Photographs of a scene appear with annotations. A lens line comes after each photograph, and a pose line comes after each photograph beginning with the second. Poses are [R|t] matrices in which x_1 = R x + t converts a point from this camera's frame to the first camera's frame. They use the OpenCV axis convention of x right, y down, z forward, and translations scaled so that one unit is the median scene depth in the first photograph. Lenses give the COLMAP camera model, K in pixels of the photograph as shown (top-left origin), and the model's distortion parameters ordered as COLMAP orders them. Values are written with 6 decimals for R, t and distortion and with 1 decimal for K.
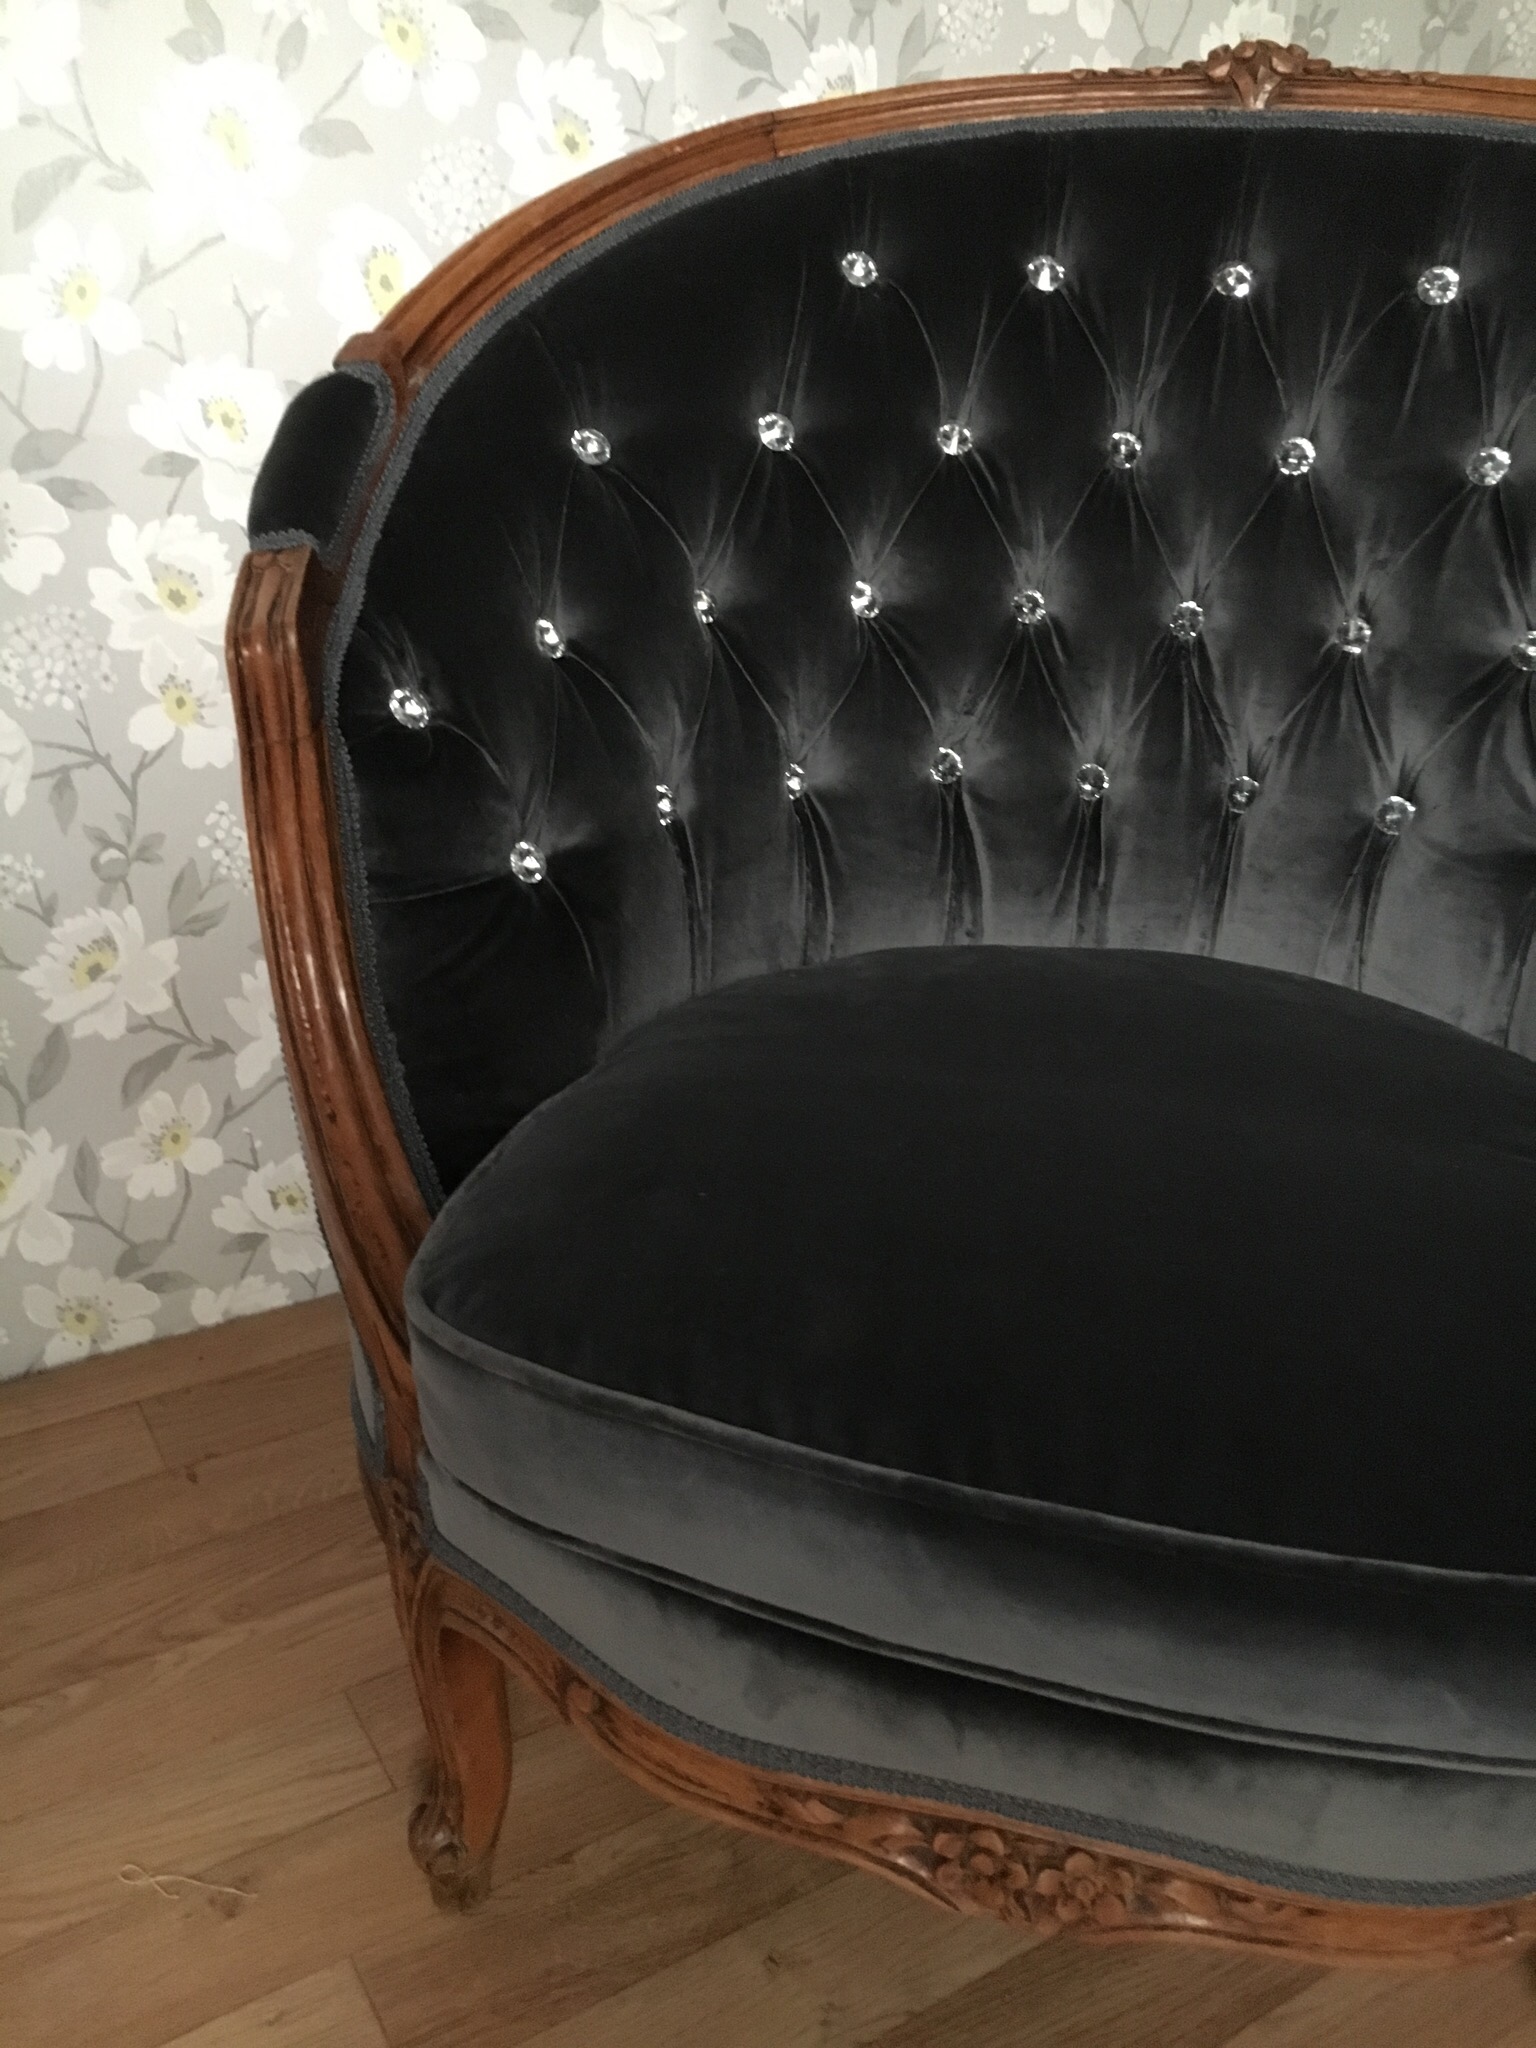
lens RADIAL K [[1723.8, 0, 759.0], [0, 1723.8, 1017.1], [0, 0, 1]] dist [0.085782, -0.112933]
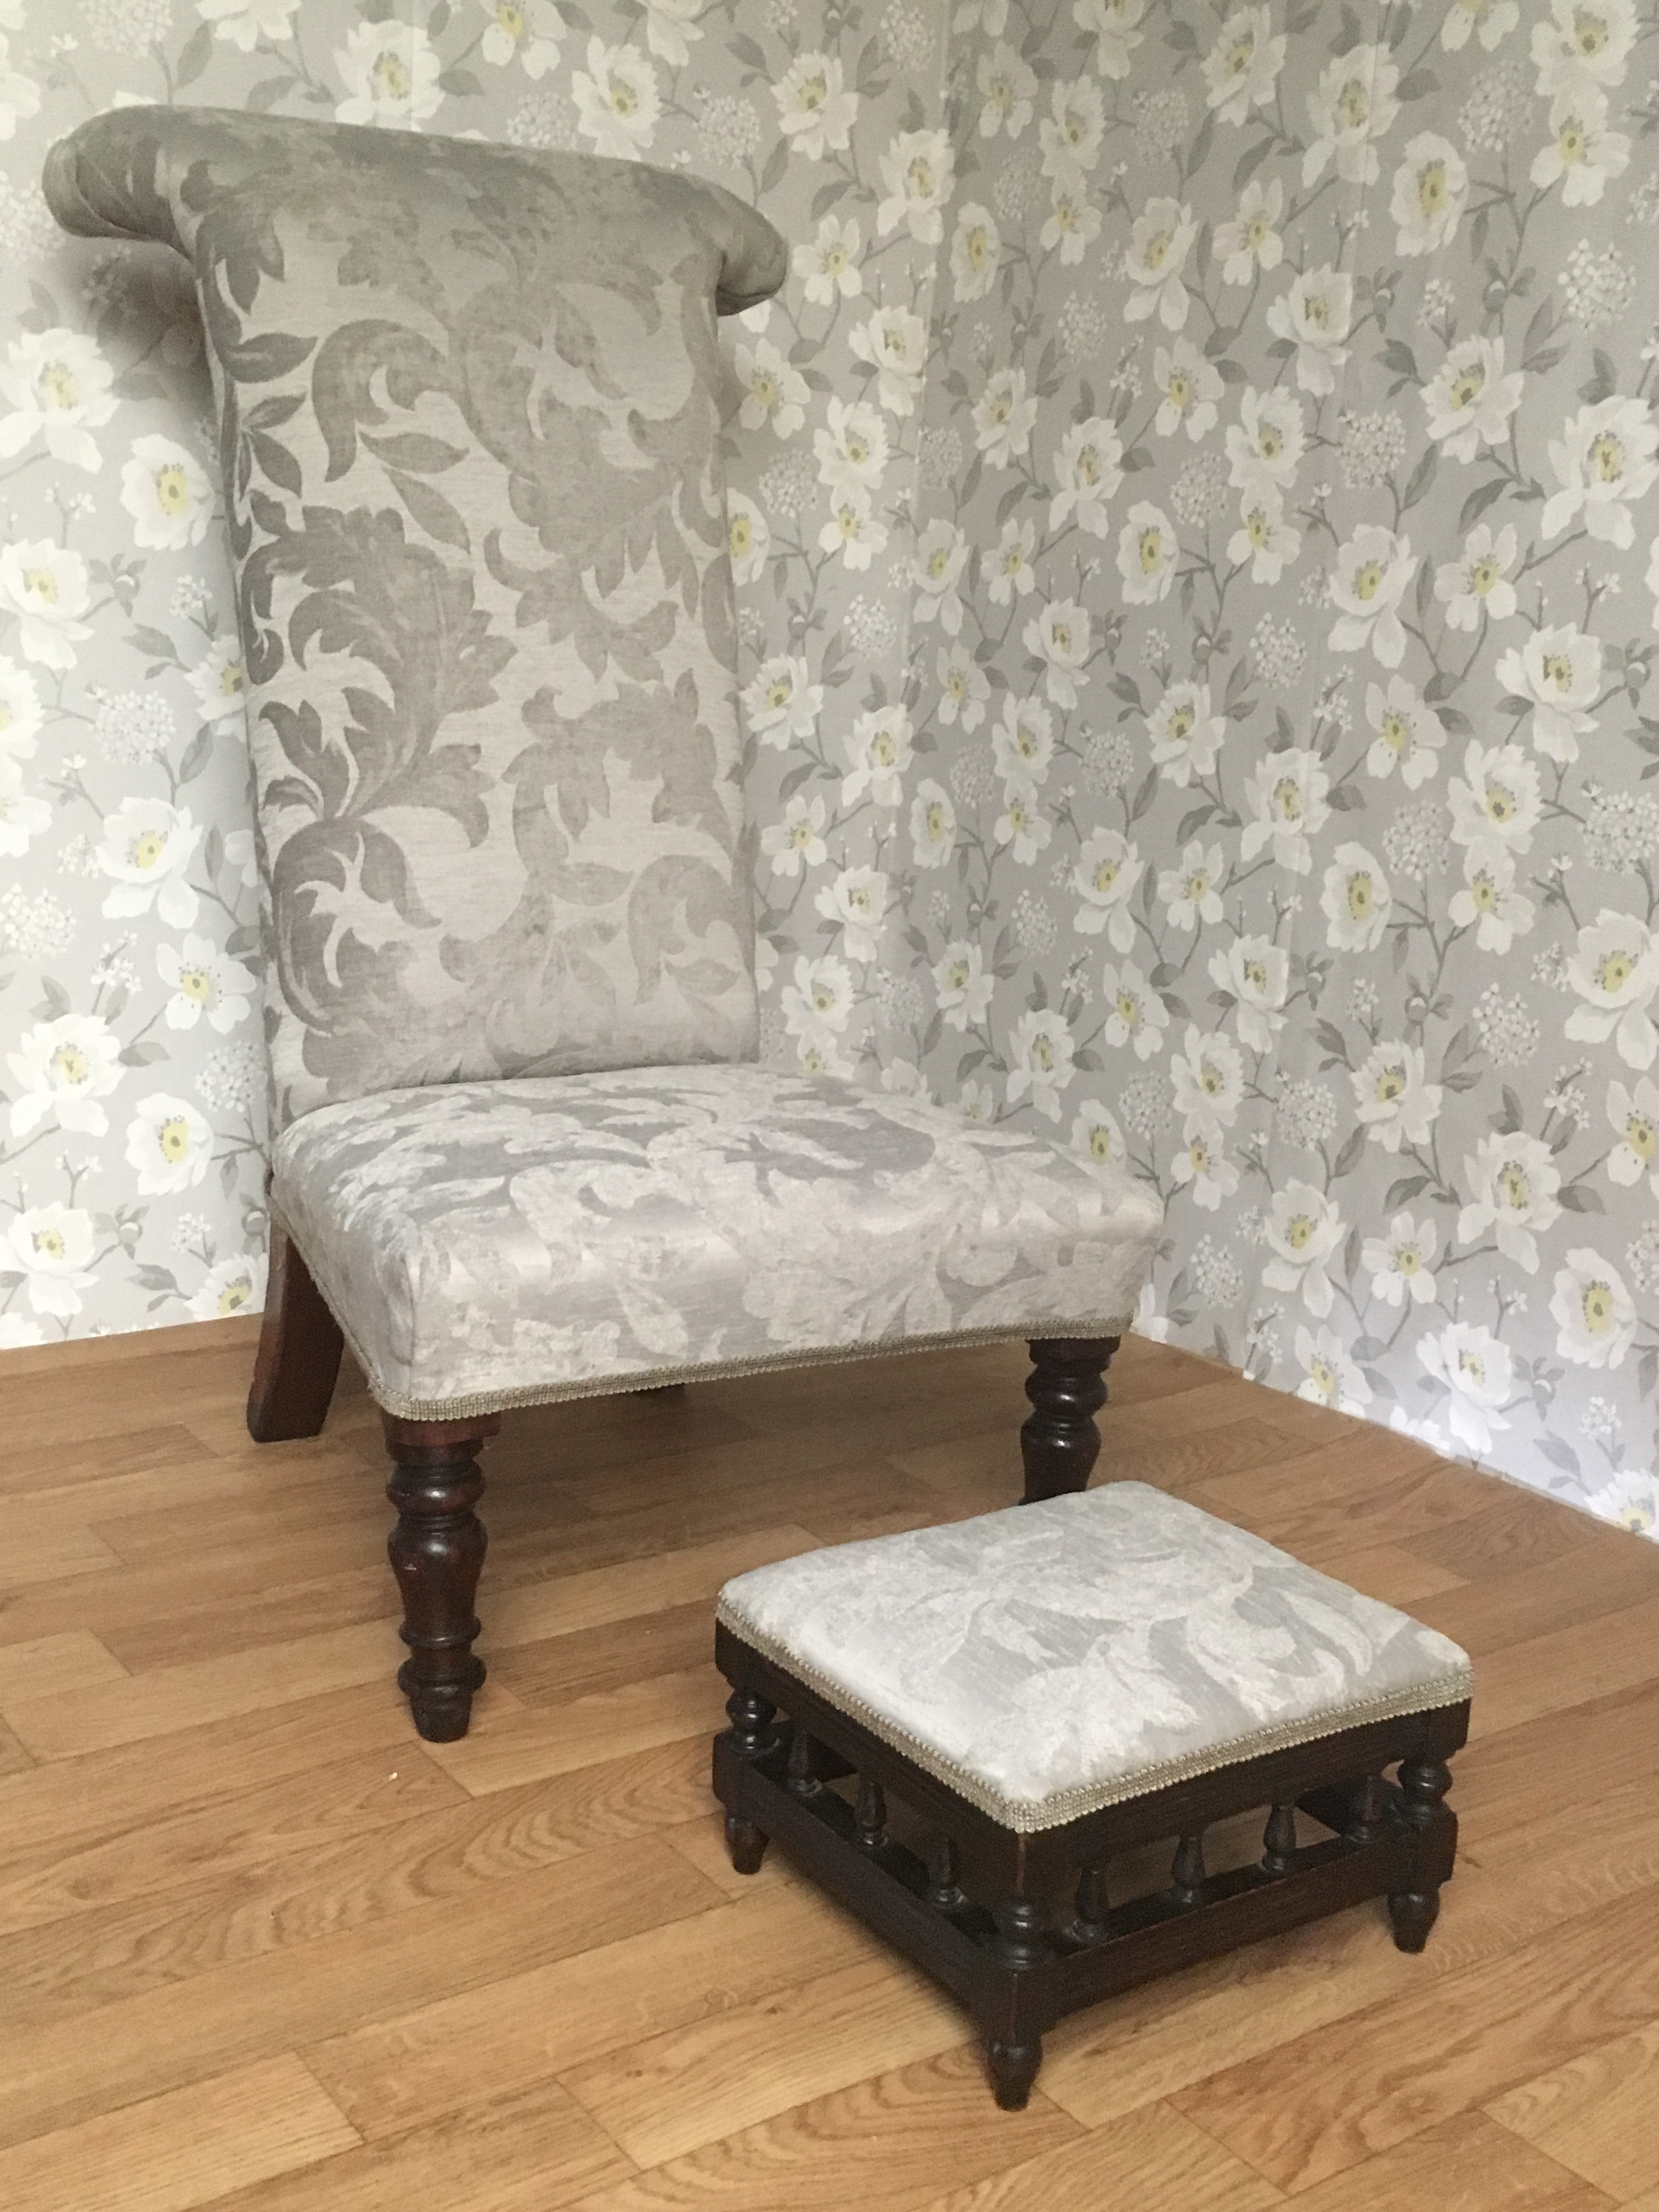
lens RADIAL K [[2368.3, 0, 807.0], [0, 2368.3, 1091.5], [0, 0, 1]] dist [0.046741, 0.000000]
pose [[0.998078, 0.008276, 0.061419, 0.166519], [0.003196, 0.982853, -0.184364, 0.379591], [-0.061891, 0.184206, 0.980937, -0.751127]]
